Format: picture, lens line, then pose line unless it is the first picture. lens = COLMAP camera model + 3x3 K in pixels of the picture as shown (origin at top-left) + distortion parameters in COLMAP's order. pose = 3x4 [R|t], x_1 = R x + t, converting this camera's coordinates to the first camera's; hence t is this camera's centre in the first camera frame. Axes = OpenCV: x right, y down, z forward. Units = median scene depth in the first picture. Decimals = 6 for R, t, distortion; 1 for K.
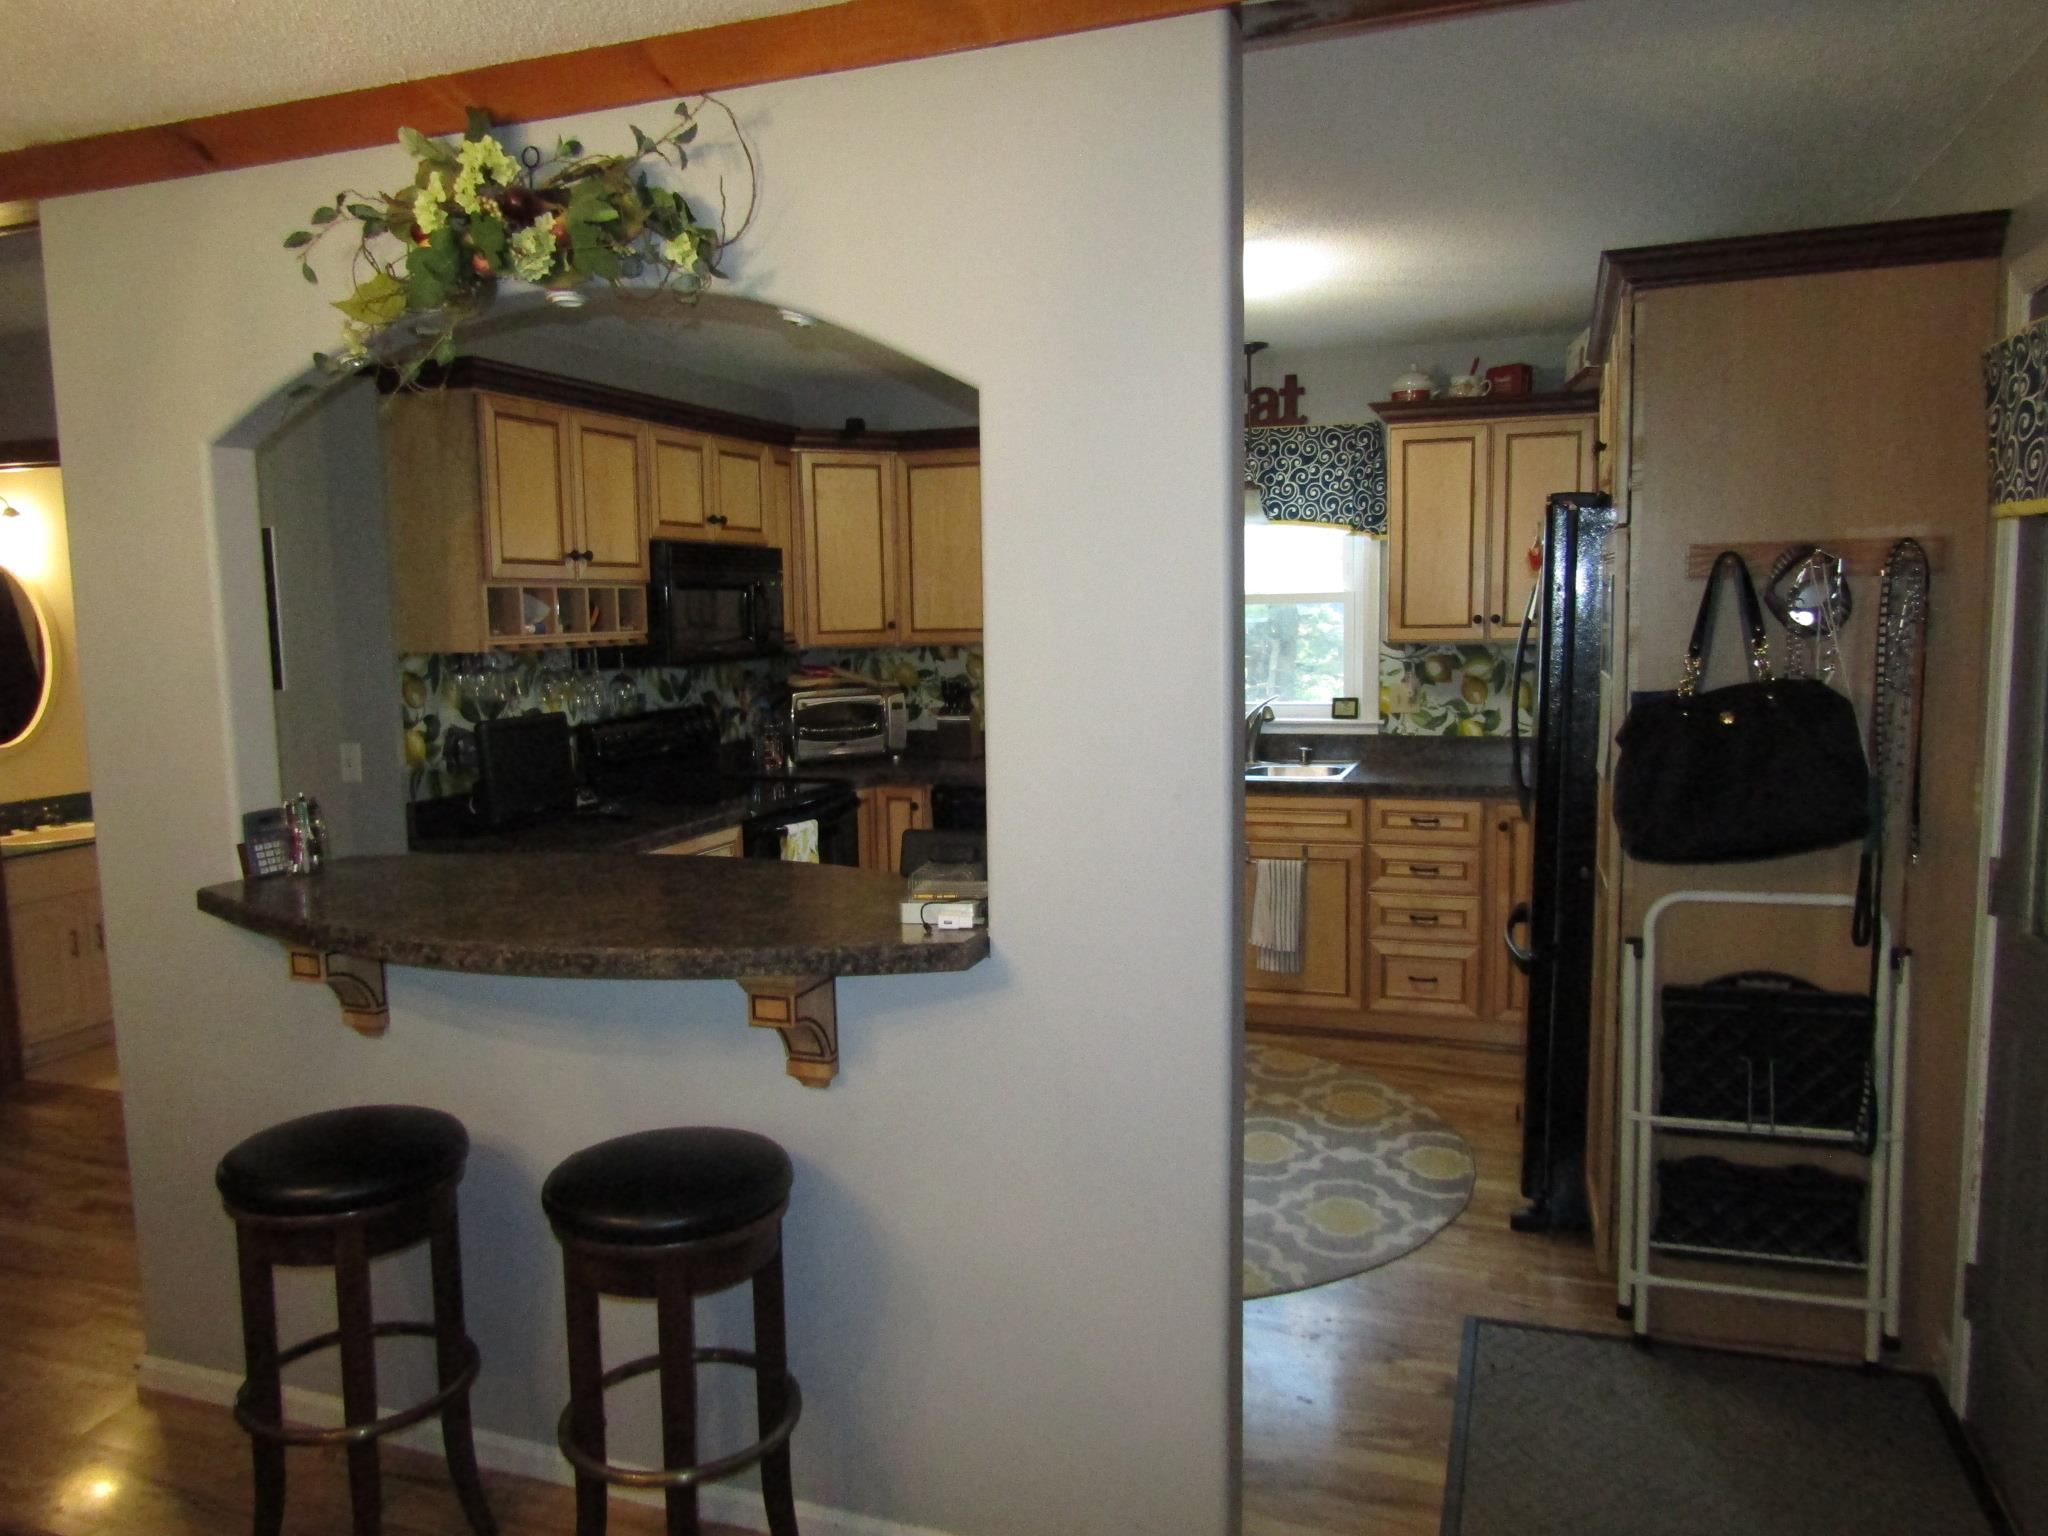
lens RADIAL K [[1455.7, 0, 1029.8], [0, 1455.7, 774.8], [0, 0, 1]] dist [-0.011756, 0.001472]
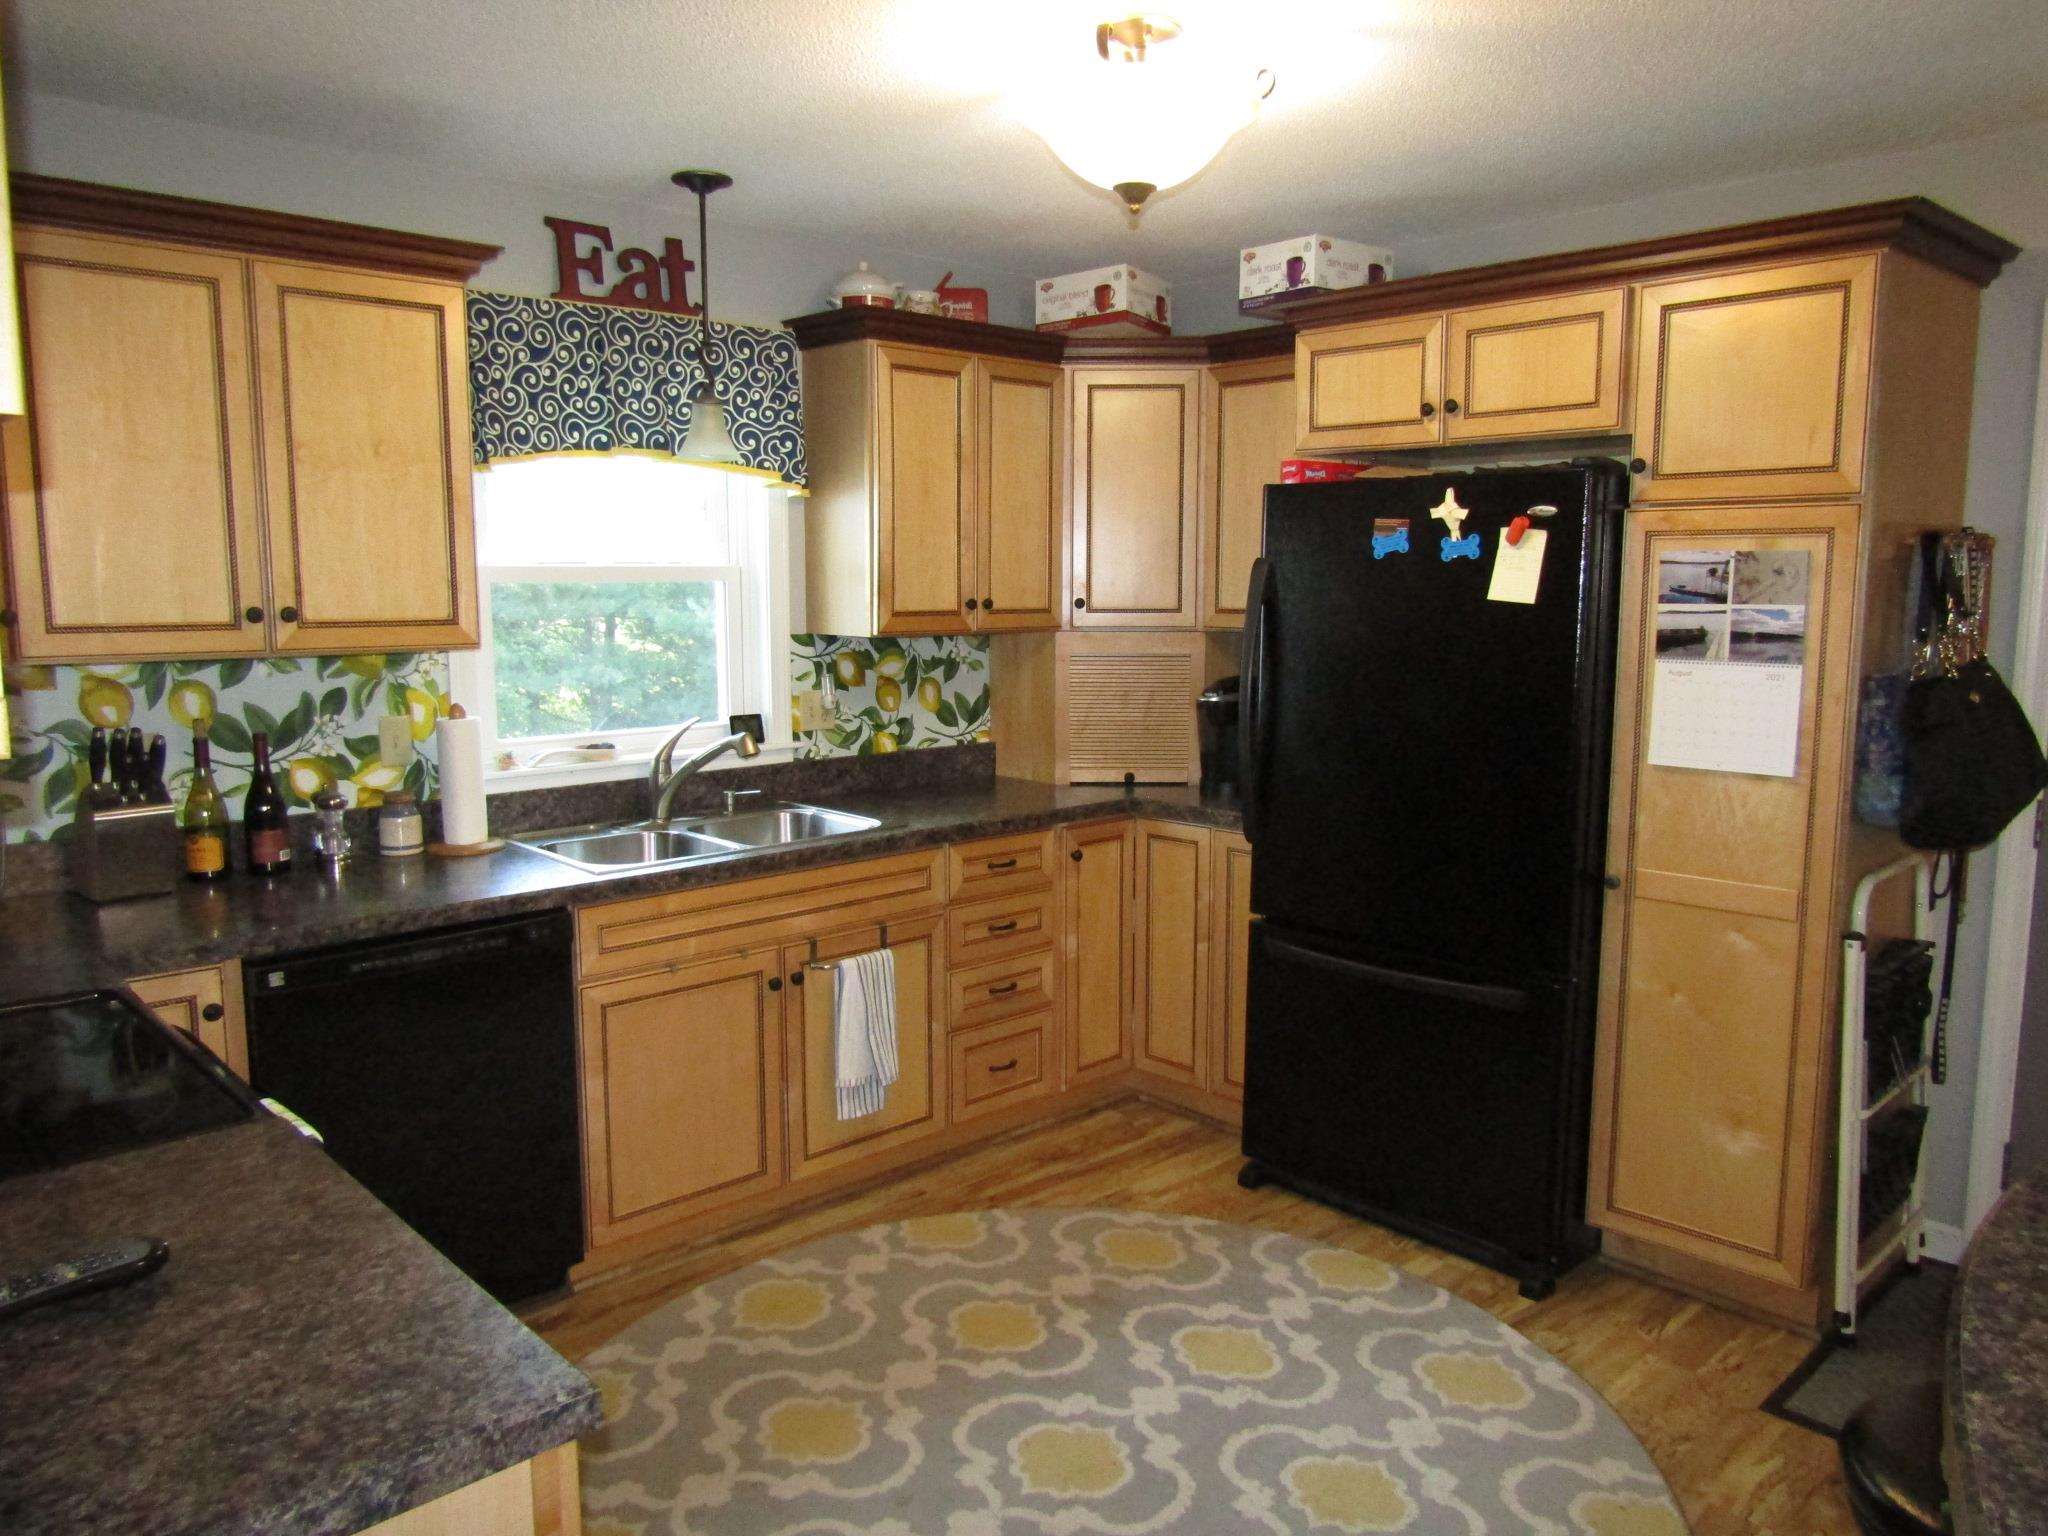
lens RADIAL K [[1455.7, 0, 1027.5], [0, 1455.7, 772.2], [0, 0, 1]] dist [-0.011756, 0.001472]
pose [[0.455077, -0.099549, 0.884870, -0.392316], [0.097015, 0.993359, 0.061861, -0.061870], [-0.885152, 0.057694, 0.461712, 0.609996]]
